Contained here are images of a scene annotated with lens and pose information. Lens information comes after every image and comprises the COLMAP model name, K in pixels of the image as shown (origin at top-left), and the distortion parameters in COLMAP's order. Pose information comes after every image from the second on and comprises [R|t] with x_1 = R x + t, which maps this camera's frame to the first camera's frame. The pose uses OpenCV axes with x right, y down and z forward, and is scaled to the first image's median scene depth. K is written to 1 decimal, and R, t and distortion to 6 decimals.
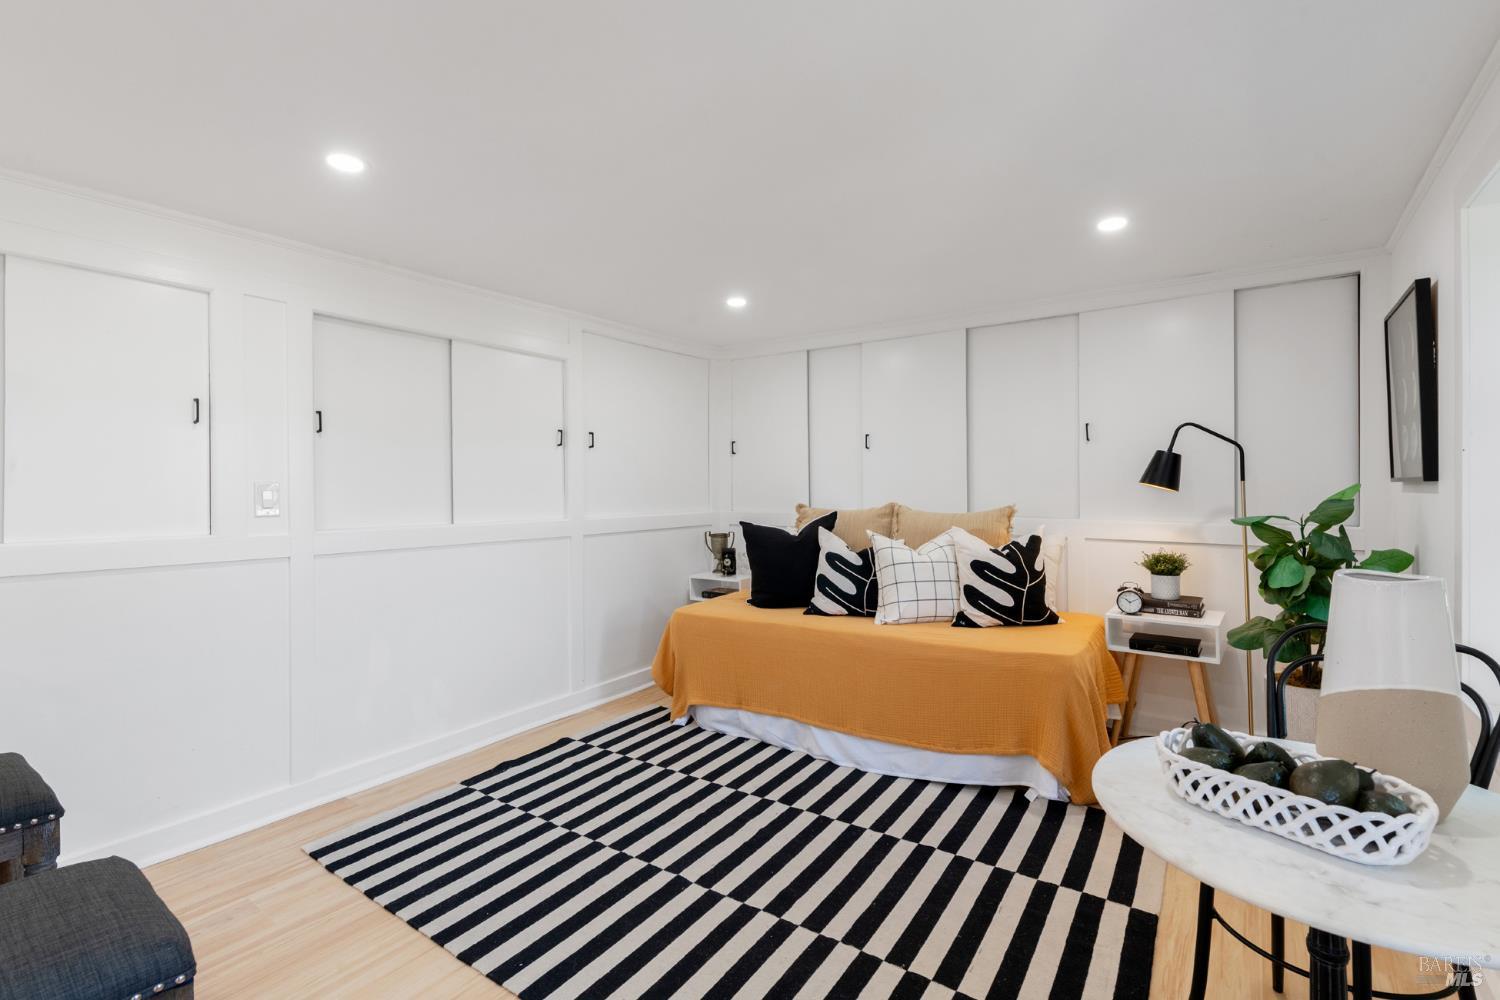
lens RADIAL K [[645.2, 0, 750.0], [0, 645.2, 500.0], [0, 0, 1]] dist [-0.000682, -0.000071]
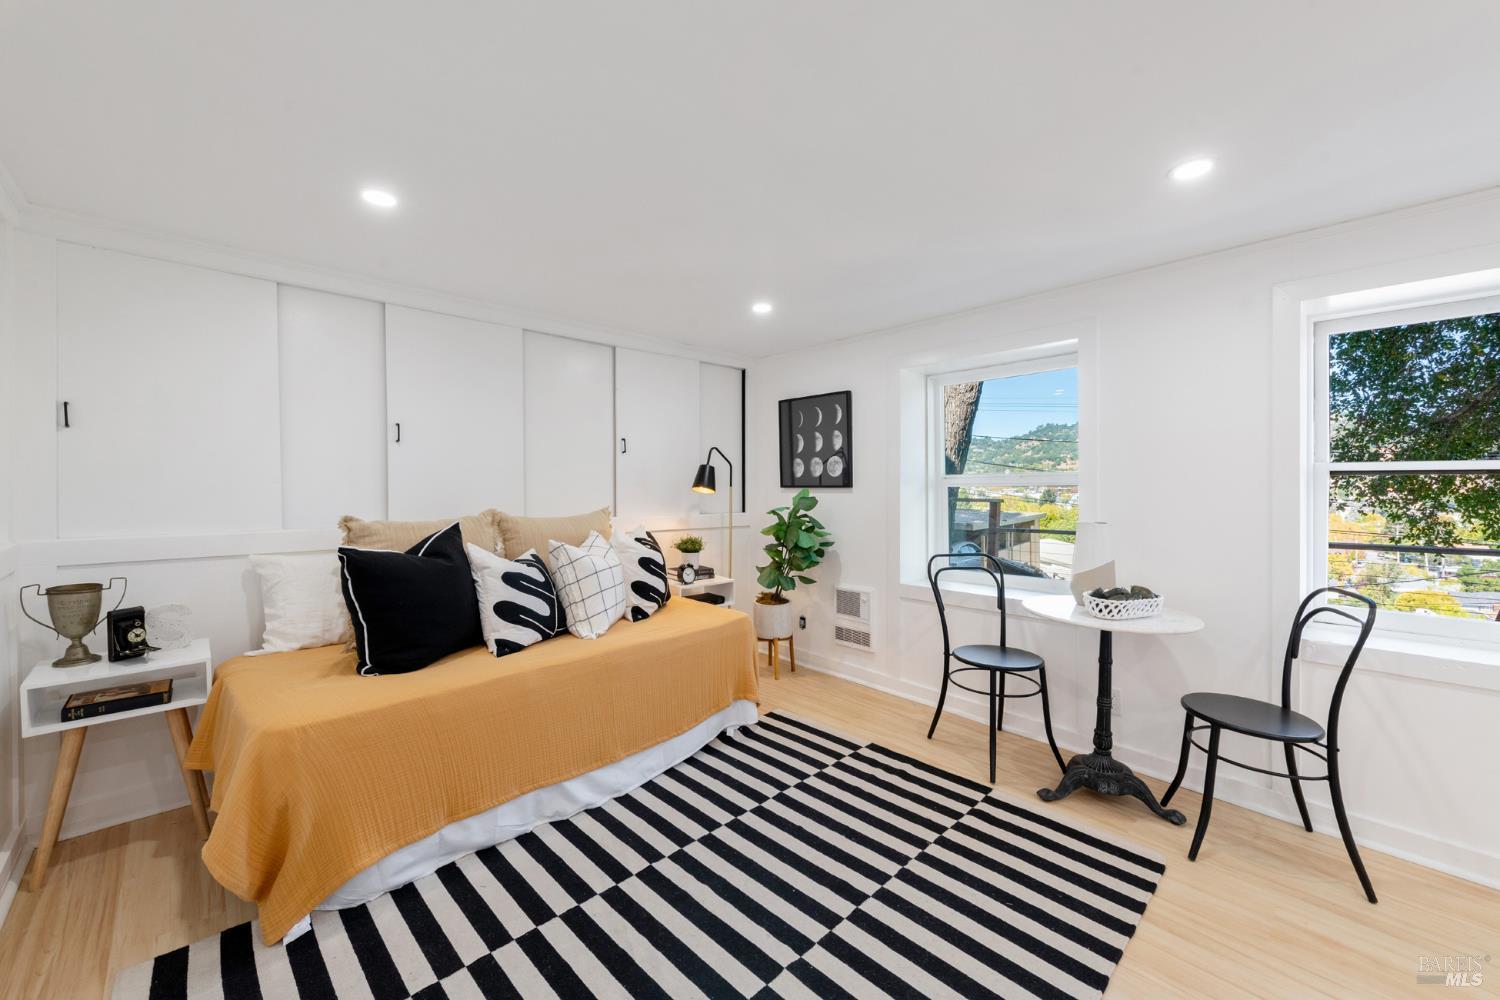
lens RADIAL K [[596.8, 0, 750.0], [0, 596.8, 500.0], [0, 0, 1]] dist [-0.000513, -0.000034]
pose [[0.169456, -0.016507, 0.985400, -0.611854], [0.015942, 0.999775, 0.014006, -0.015483], [-0.985409, 0.013336, 0.169681, 0.638419]]
